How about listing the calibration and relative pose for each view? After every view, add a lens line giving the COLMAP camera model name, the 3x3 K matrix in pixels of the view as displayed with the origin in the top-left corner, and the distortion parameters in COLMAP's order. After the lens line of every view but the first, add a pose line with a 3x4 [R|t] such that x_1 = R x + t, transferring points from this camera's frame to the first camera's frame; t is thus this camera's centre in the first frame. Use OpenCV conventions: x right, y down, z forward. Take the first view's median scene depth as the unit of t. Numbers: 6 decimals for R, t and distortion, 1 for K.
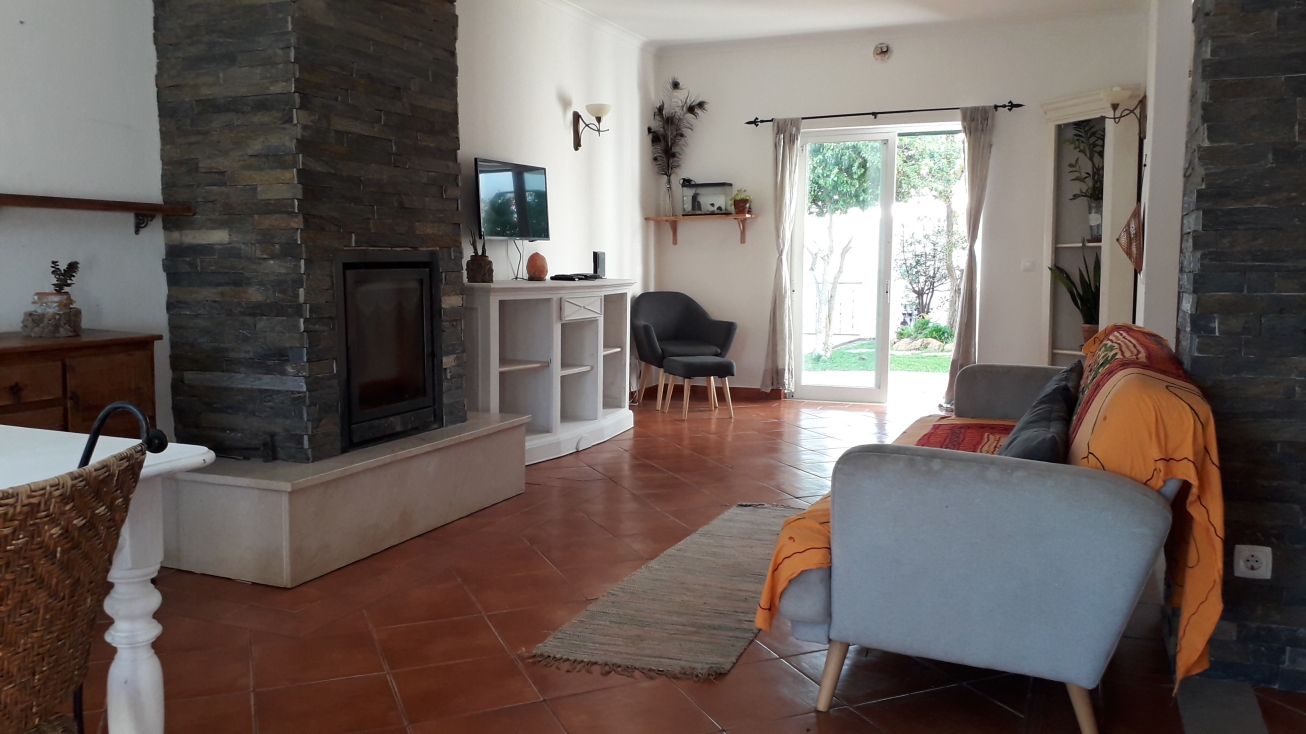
lens RADIAL K [[1017.0, 0, 653.0], [0, 1017.0, 367.0], [0, 0, 1]] dist [0.165729, -0.372263]
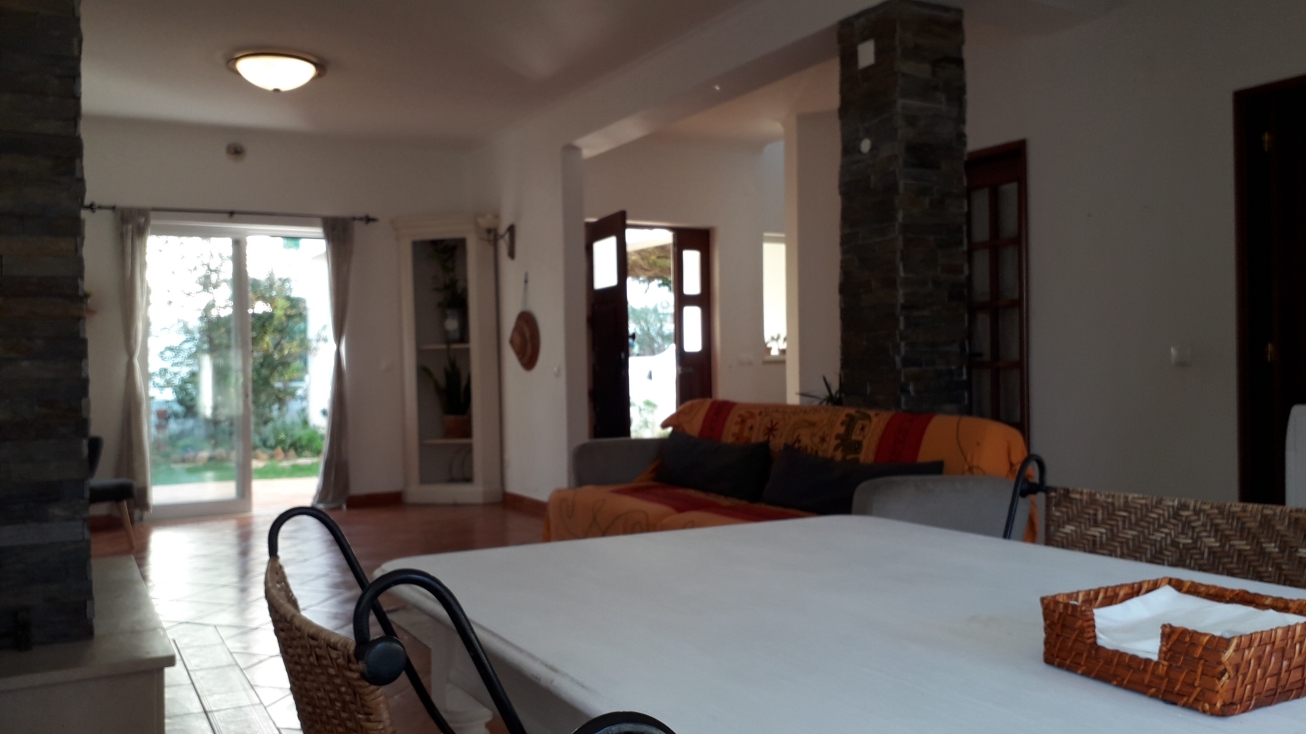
lens RADIAL K [[1035.2, 0, 626.6], [0, 1035.2, 373.4], [0, 0, 1]] dist [0.076242, -0.178323]
pose [[0.640237, -0.021605, 0.767874, -0.642291], [0.096395, 0.993963, -0.052406, -0.017332], [-0.762105, 0.107572, 0.638454, 0.227339]]
